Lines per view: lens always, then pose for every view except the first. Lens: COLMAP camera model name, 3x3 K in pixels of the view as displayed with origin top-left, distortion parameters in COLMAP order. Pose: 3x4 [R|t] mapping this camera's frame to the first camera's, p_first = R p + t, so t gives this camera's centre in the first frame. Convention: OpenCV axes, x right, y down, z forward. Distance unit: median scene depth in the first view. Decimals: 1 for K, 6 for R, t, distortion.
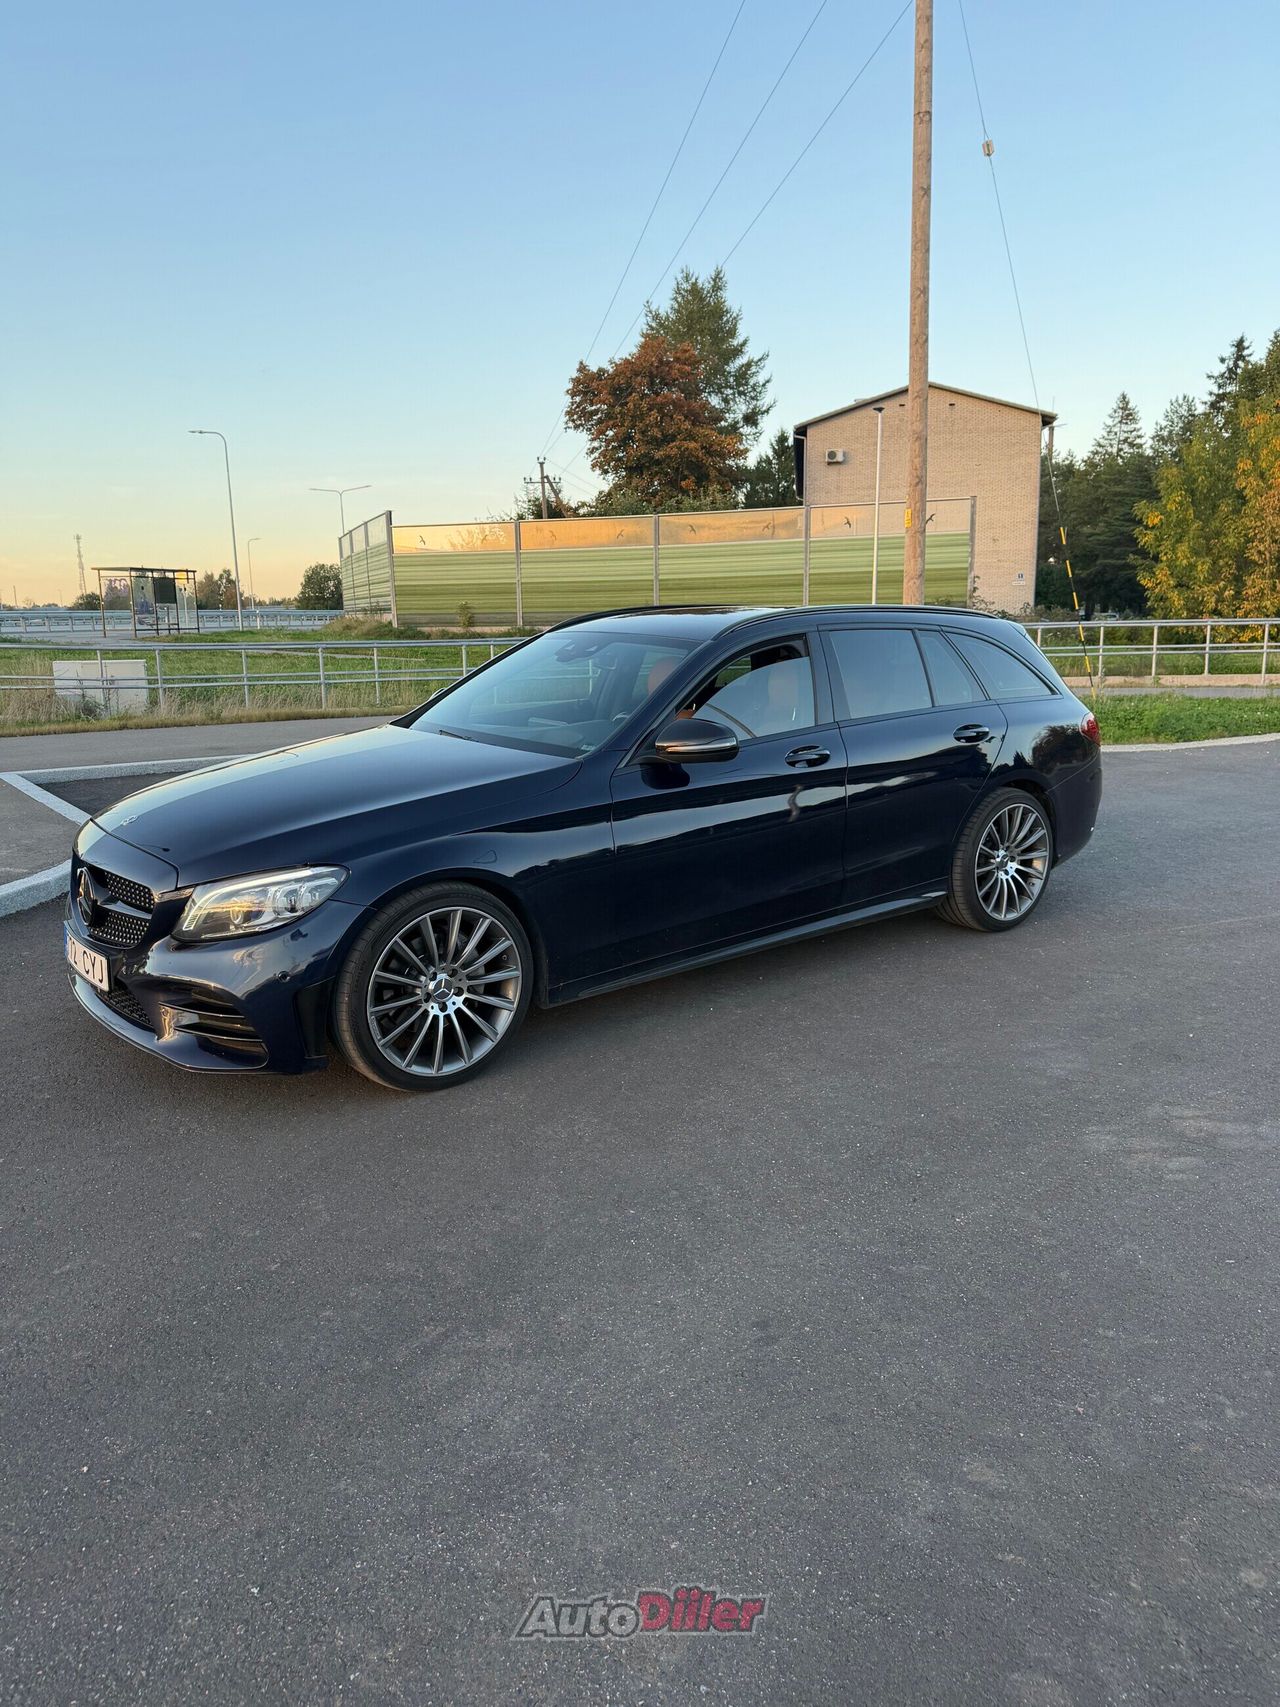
lens RADIAL K [[1185.8, 0, 640.0], [0, 1185.8, 853.5], [0, 0, 1]] dist [0.084473, -0.074539]
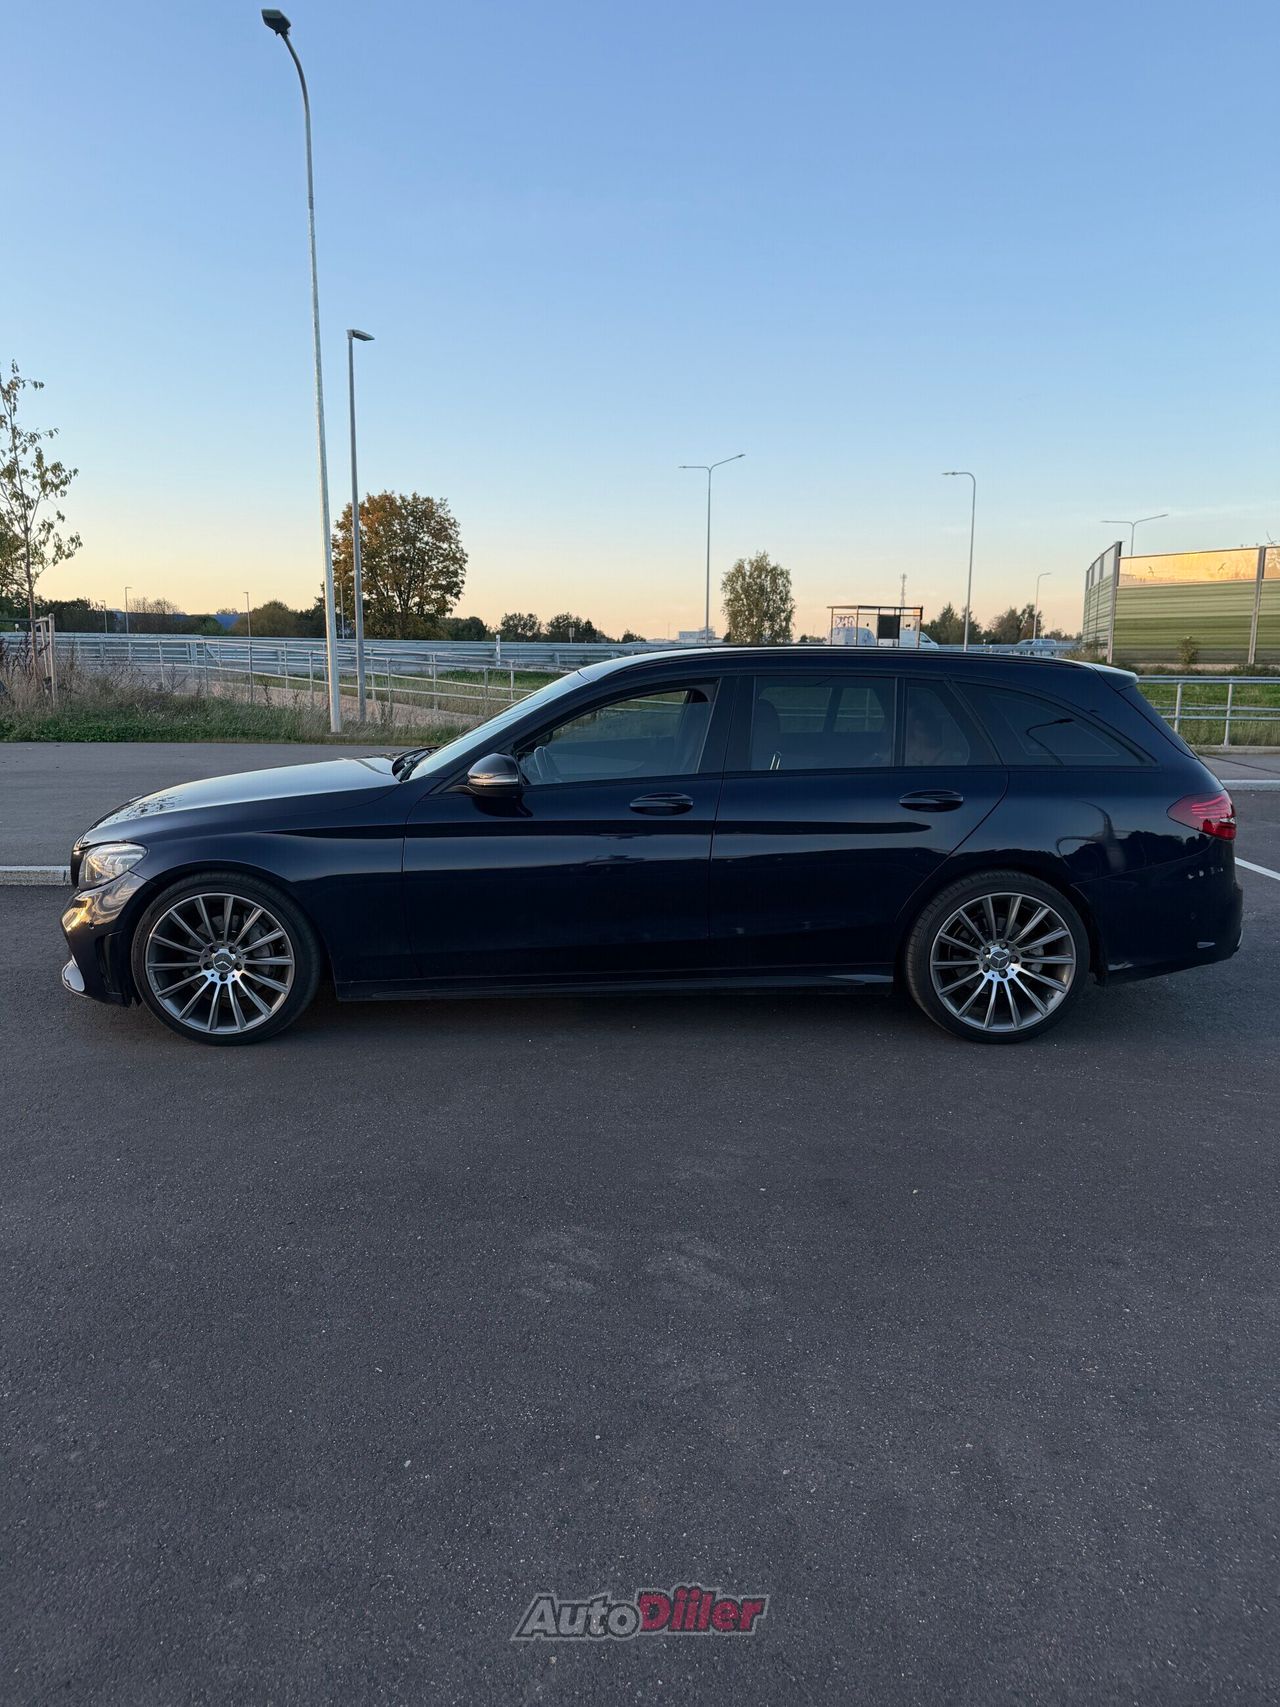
lens RADIAL K [[1185.8, 0, 640.0], [0, 1185.8, 853.5], [0, 0, 1]] dist [0.084473, -0.074539]
pose [[0.803290, 0.118518, -0.583676, 0.580547], [-0.134501, 0.990783, 0.016074, -0.046374], [0.580202, 0.065593, 0.811827, 0.179830]]
